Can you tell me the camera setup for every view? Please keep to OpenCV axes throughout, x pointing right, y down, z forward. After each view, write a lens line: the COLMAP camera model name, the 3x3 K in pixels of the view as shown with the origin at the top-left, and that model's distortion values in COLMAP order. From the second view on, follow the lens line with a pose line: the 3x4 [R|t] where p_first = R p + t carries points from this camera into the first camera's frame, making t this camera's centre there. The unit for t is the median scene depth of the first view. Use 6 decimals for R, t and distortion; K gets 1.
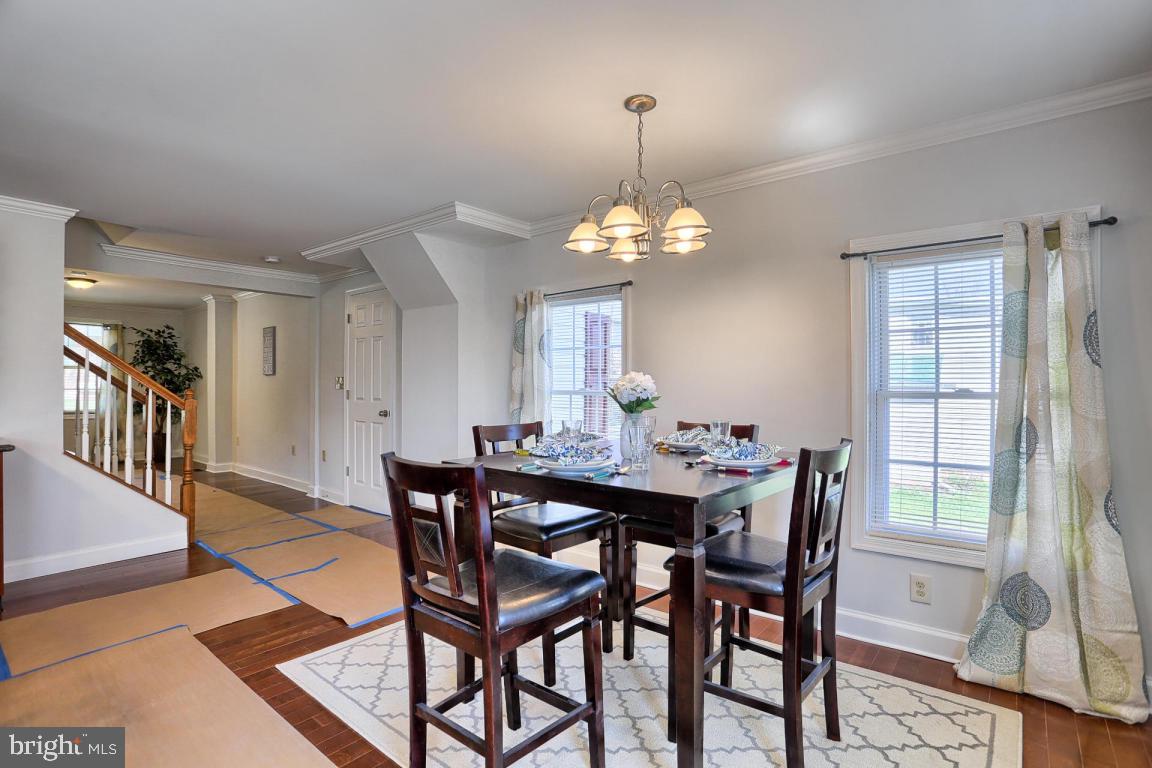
lens RADIAL K [[562.7, 0, 580.5], [0, 562.7, 383.1], [0, 0, 1]] dist [-0.071085, 0.026258]
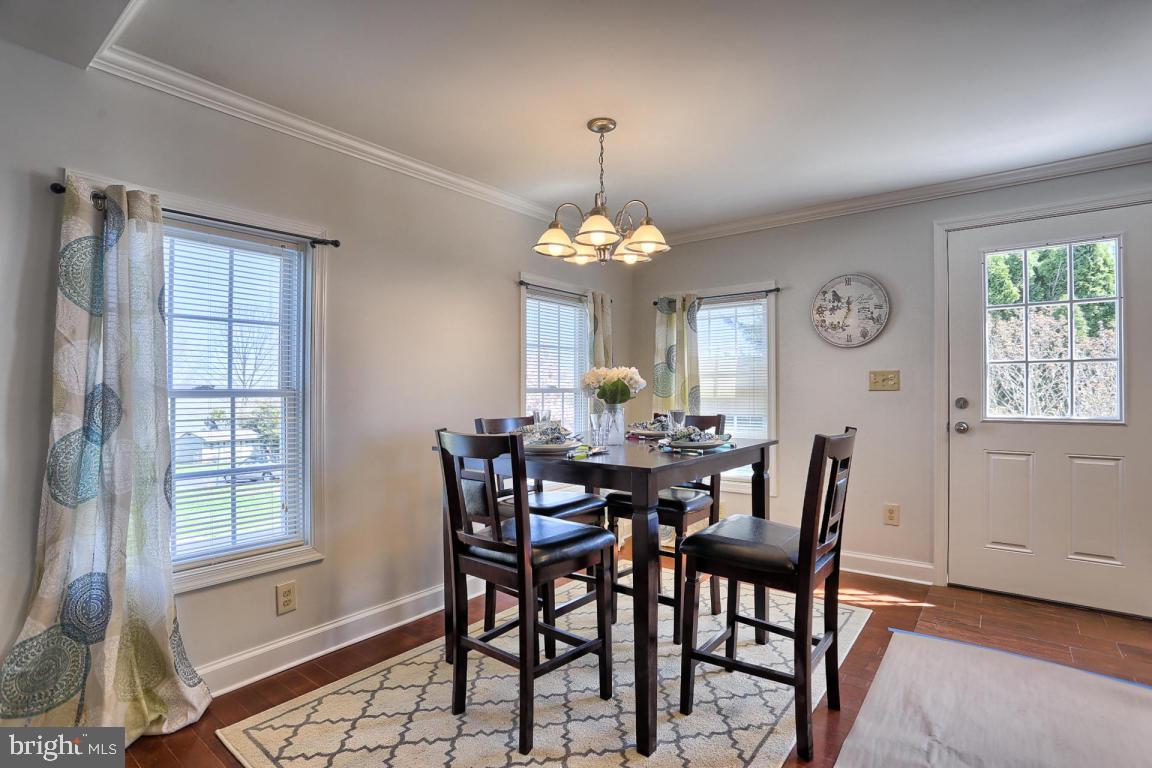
lens RADIAL K [[558.2, 0, 584.8], [0, 558.2, 386.7], [0, 0, 1]] dist [-0.067370, 0.023812]
pose [[-0.036038, 0.008979, 0.999310, -0.899063], [0.007136, 0.999936, -0.008728, 0.027514], [-0.999325, 0.006816, -0.036100, 0.969745]]
